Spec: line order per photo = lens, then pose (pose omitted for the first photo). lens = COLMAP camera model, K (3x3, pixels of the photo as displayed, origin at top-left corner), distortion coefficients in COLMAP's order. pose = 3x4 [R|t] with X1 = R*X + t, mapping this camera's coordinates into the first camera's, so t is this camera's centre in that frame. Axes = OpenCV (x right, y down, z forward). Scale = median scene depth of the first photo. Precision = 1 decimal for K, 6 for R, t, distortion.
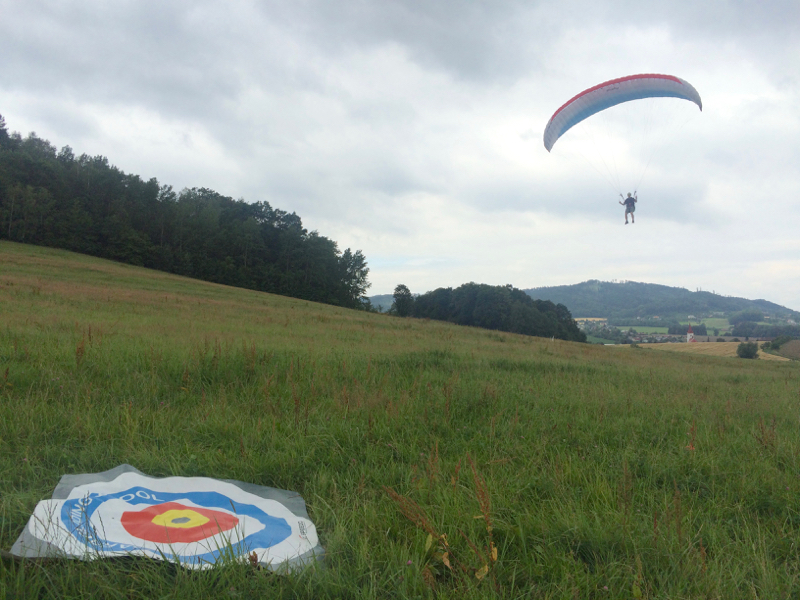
lens RADIAL K [[682.3, 0, 400.0], [0, 682.3, 300.0], [0, 0, 1]] dist [0.081431, -0.103179]
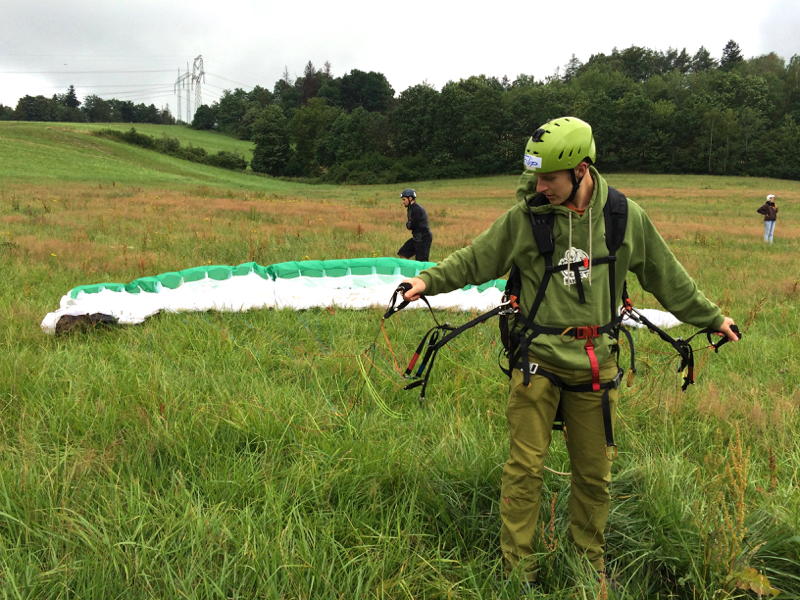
lens RADIAL K [[667.0, 0, 416.2], [0, 667.0, 284.7], [0, 0, 1]] dist [0.095010, -0.131751]
pose [[0.523851, 0.021682, -0.851534, -0.012228], [0.040740, 0.997894, 0.050471, -0.002614], [0.850835, -0.061130, 0.521865, 0.168505]]
